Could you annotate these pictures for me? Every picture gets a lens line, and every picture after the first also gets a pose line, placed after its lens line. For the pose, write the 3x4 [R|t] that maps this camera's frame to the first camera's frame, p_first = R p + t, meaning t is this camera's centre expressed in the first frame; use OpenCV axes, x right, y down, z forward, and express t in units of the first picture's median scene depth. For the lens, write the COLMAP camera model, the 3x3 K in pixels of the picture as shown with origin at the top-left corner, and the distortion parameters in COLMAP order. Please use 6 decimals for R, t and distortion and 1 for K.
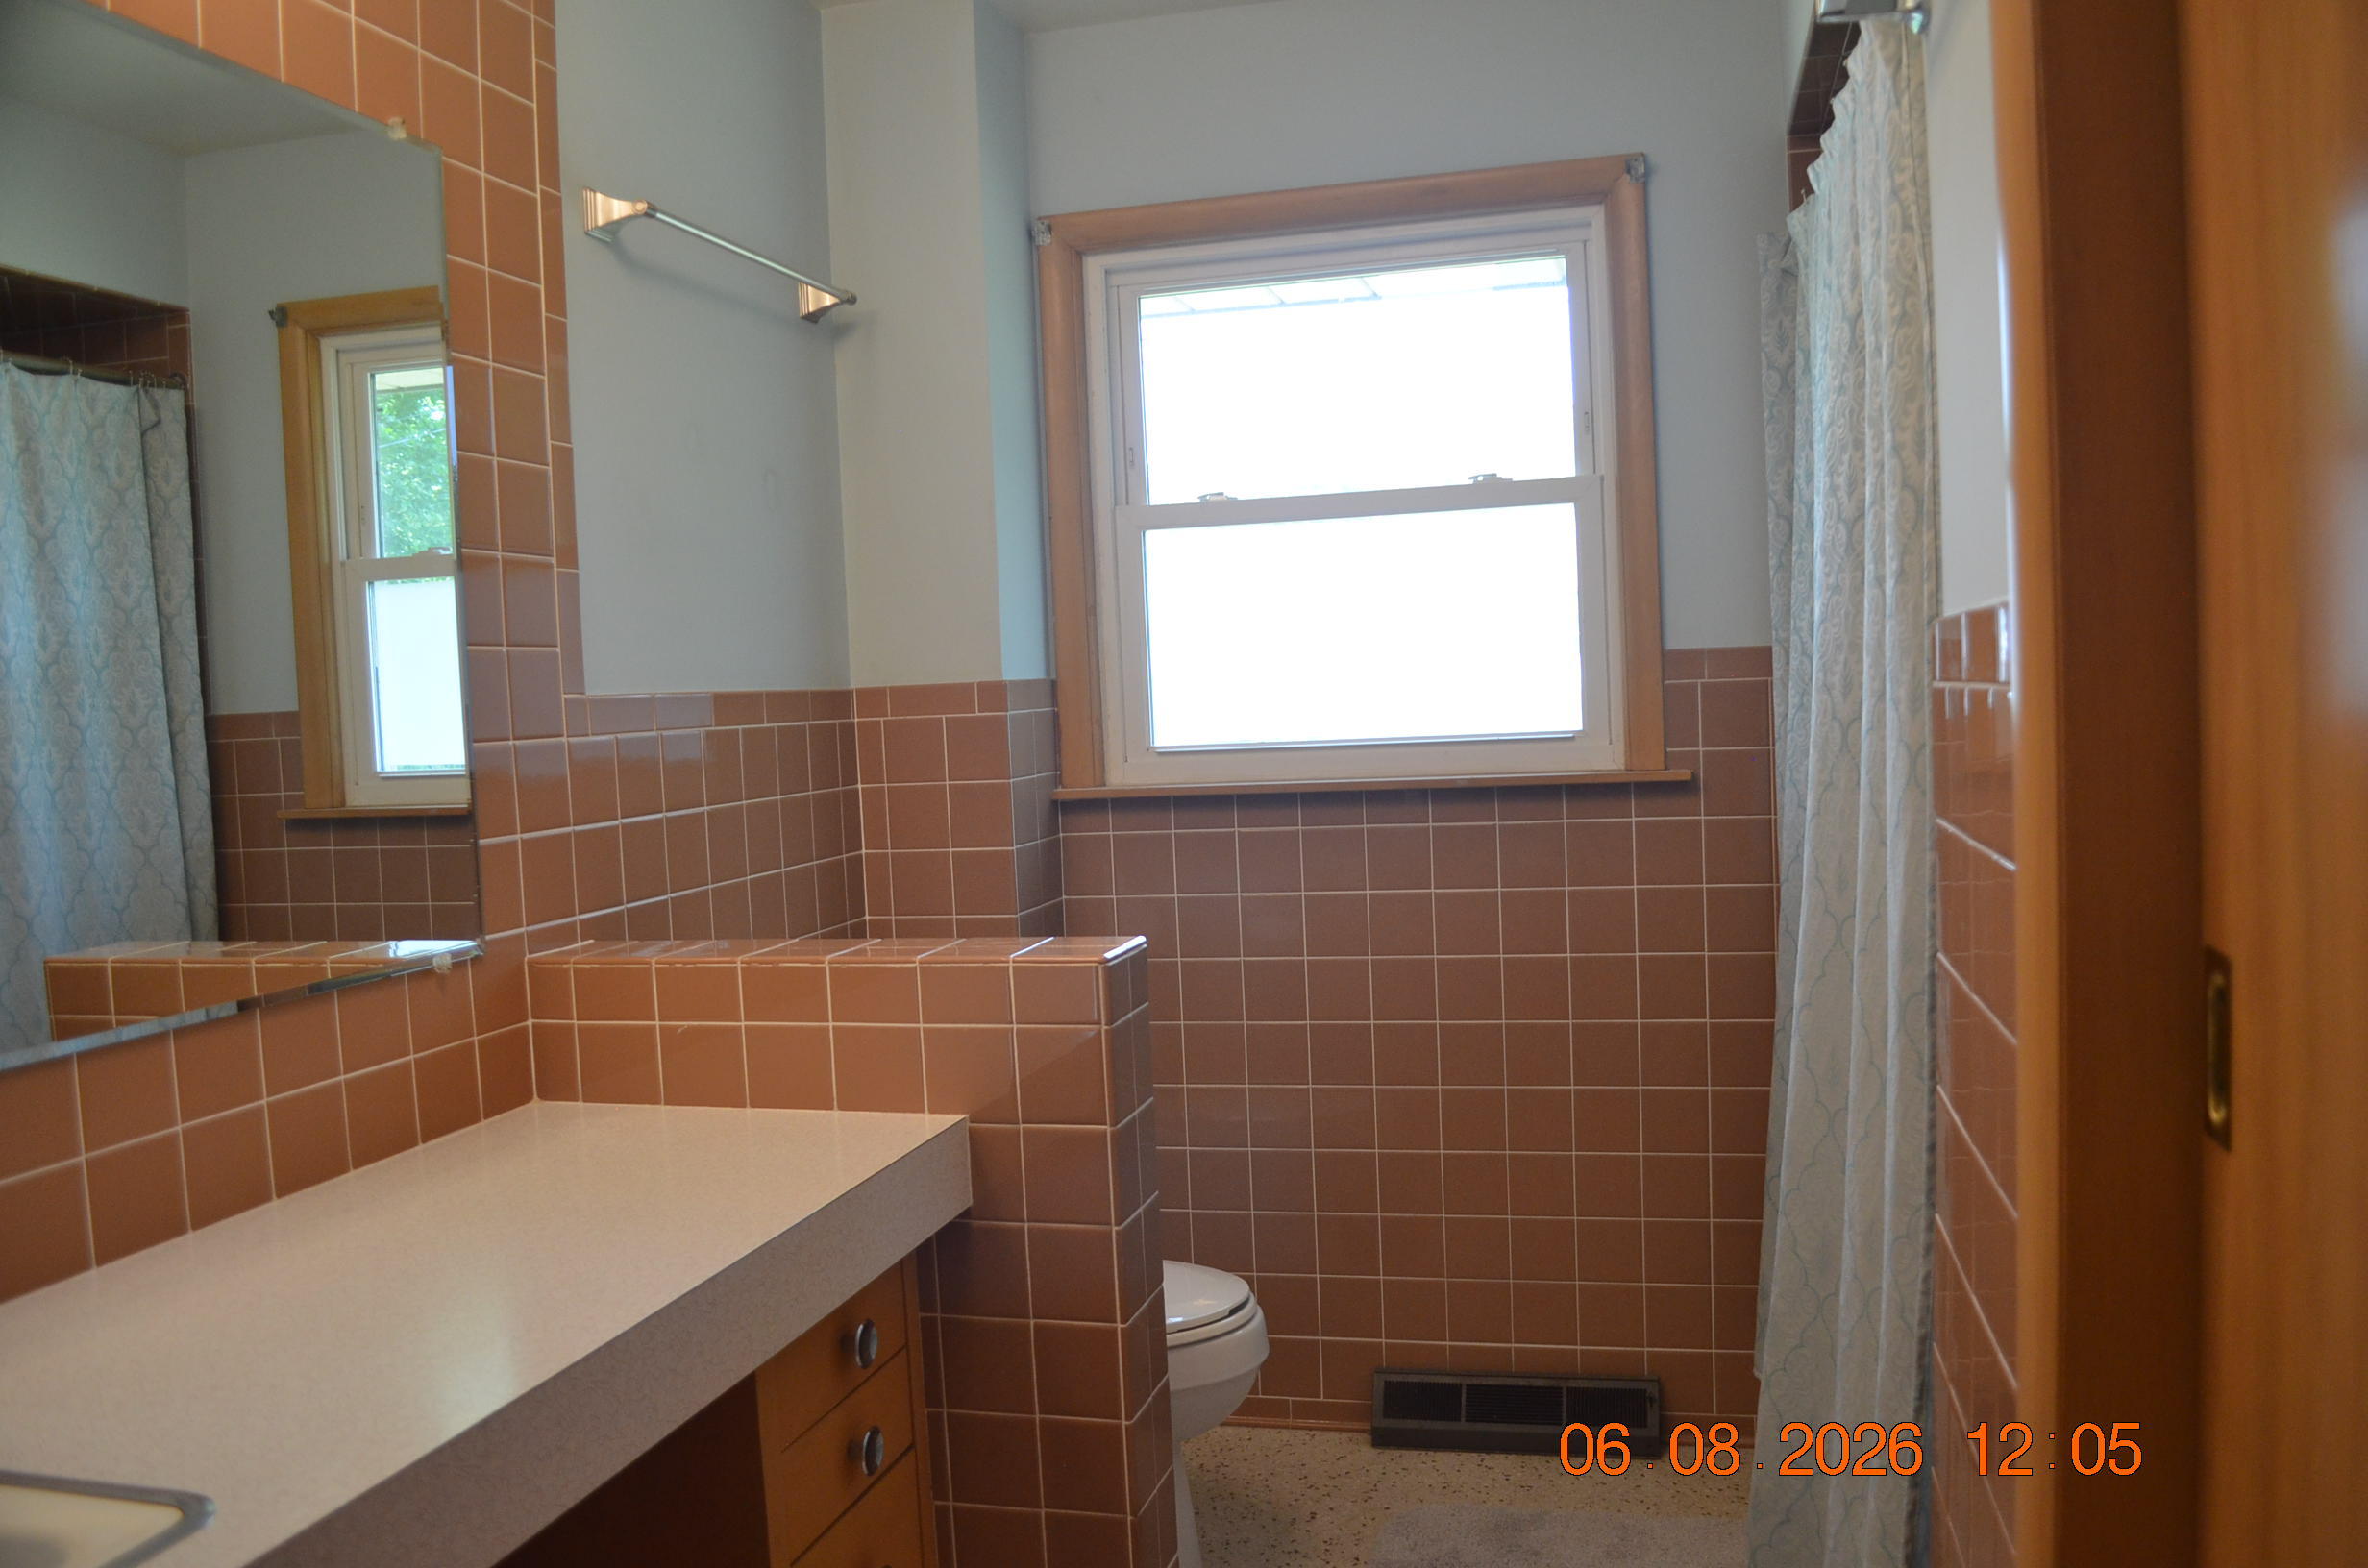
lens RADIAL K [[1853.7, 0, 1195.3], [0, 1853.7, 785.1], [0, 0, 1]] dist [-0.092024, 0.055311]
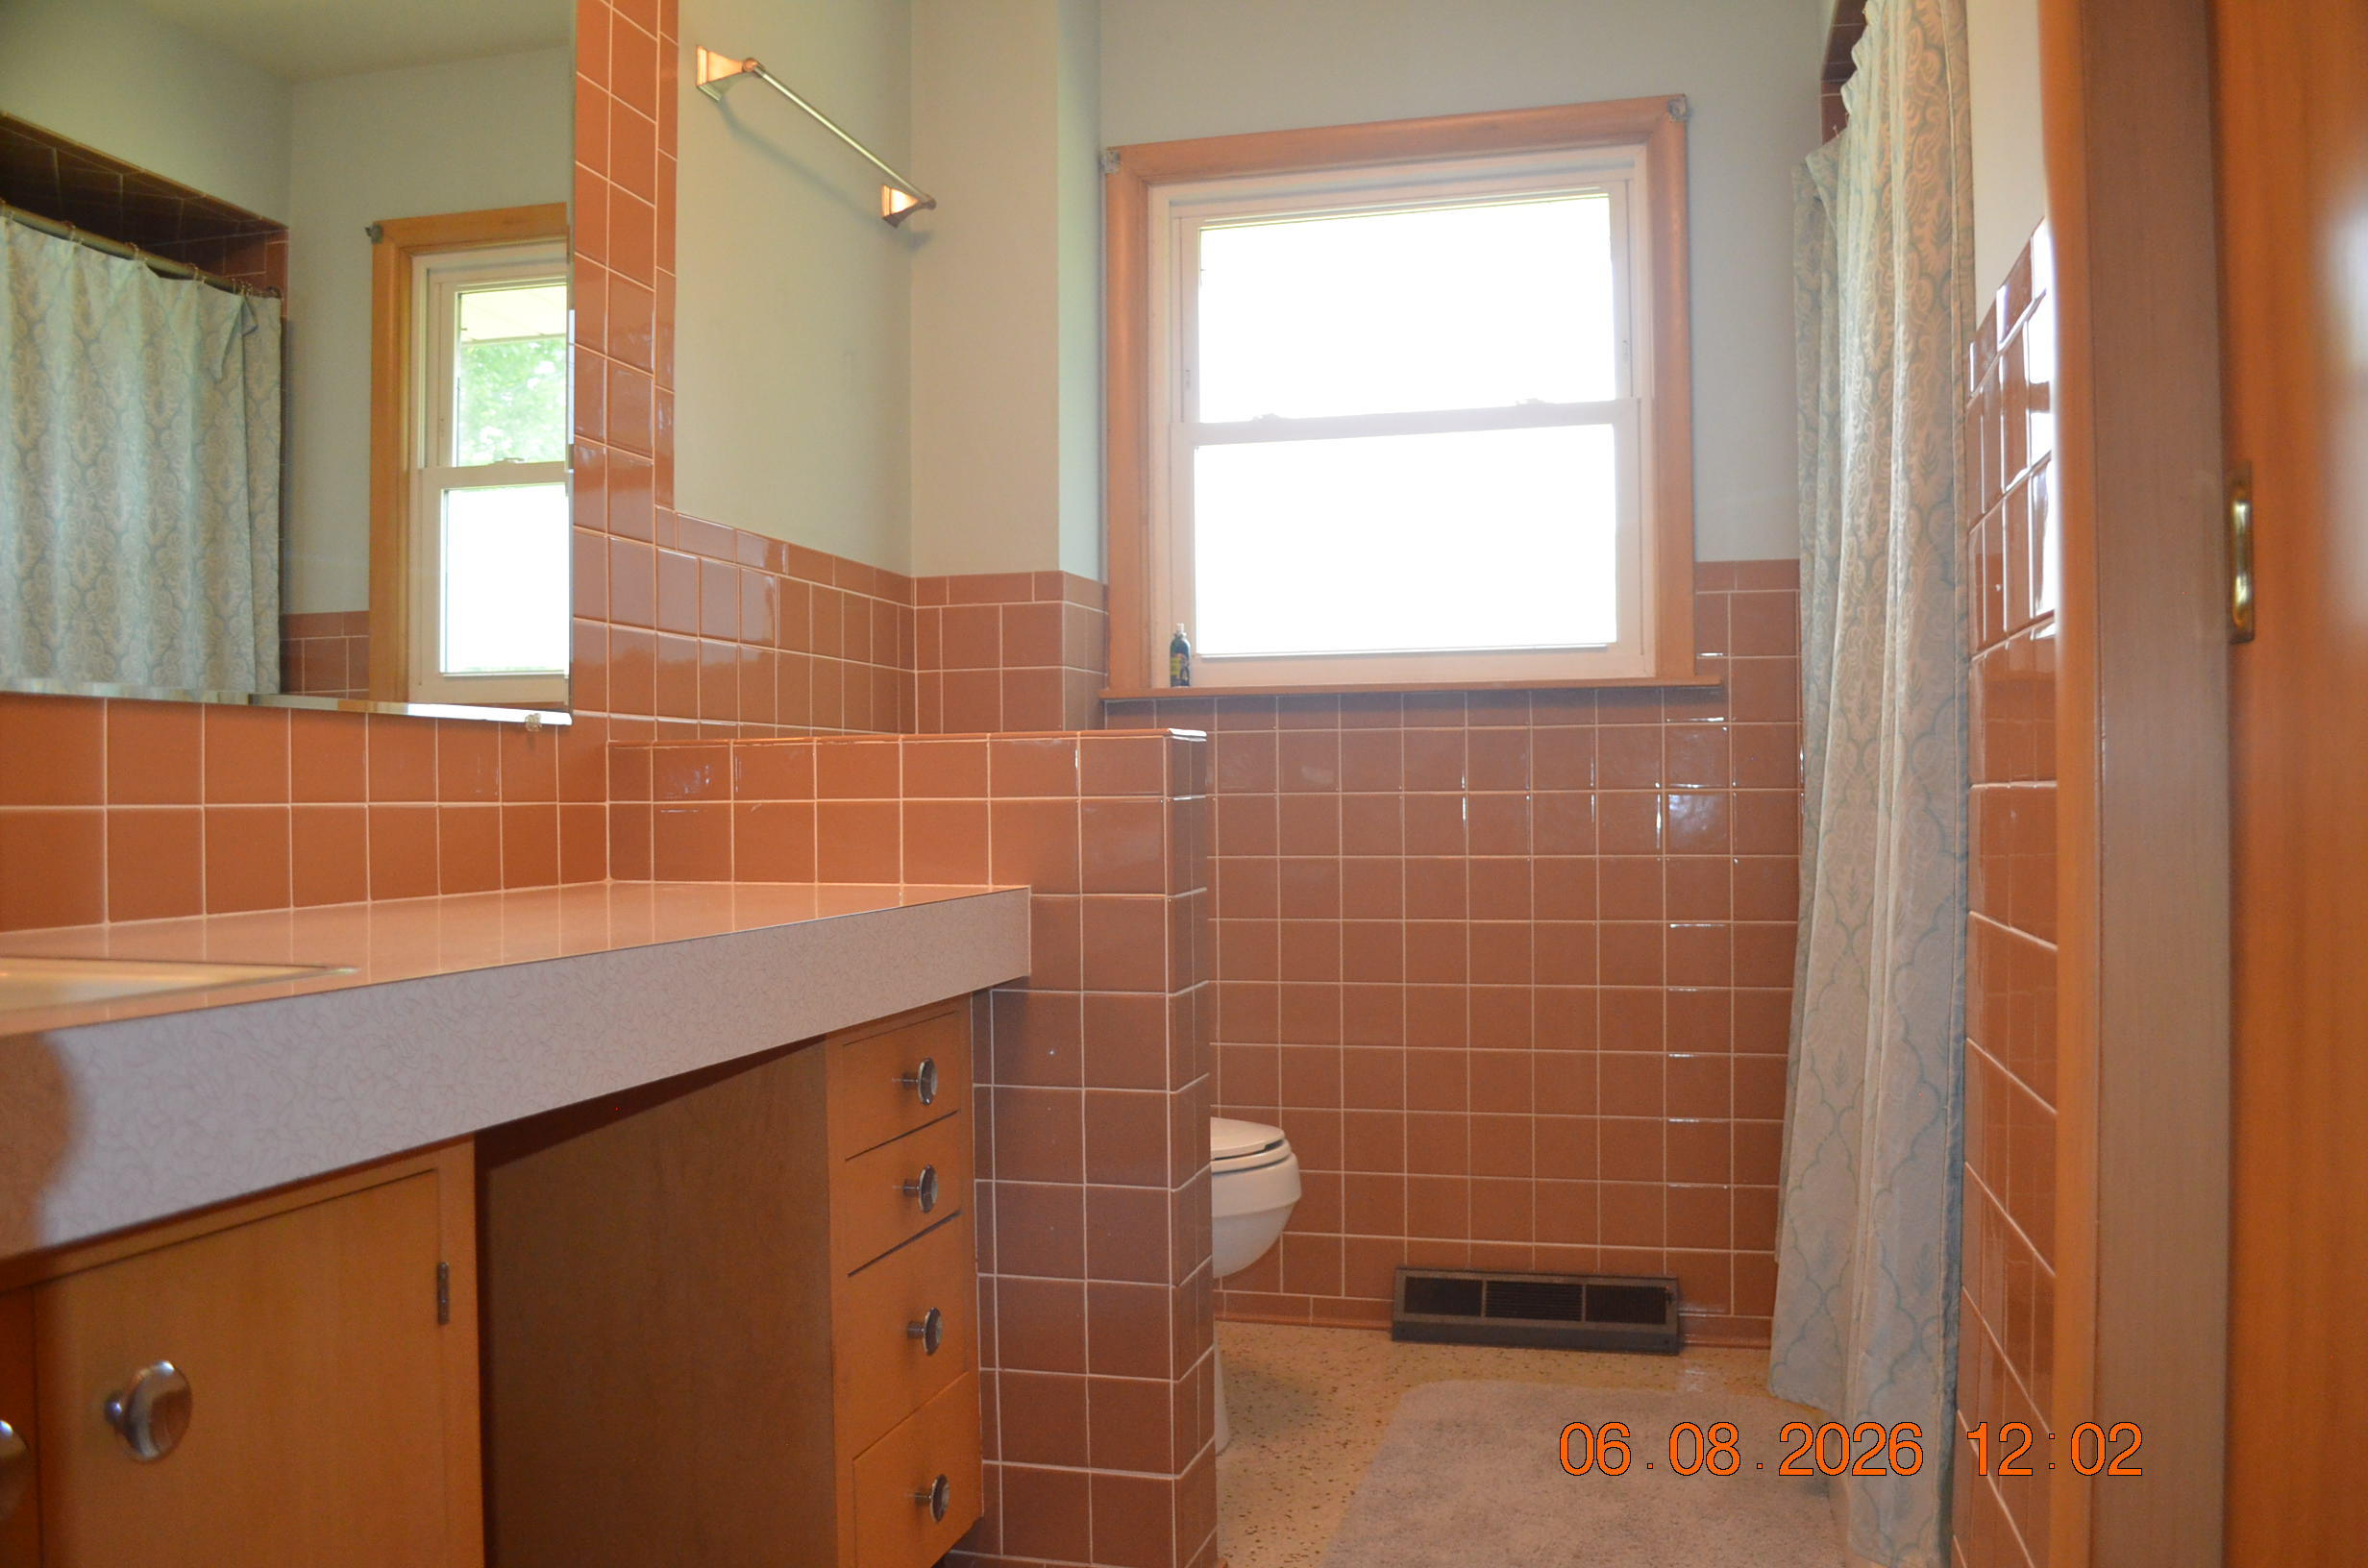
lens RADIAL K [[1856.4, 0, 1192.2], [0, 1856.4, 799.8], [0, 0, 1]] dist [-0.080726, 0.005550]
pose [[0.999386, 0.034383, -0.006799, -0.017534], [-0.034693, 0.998022, -0.052418, 0.122115], [0.004983, 0.052622, 0.998602, -0.032378]]
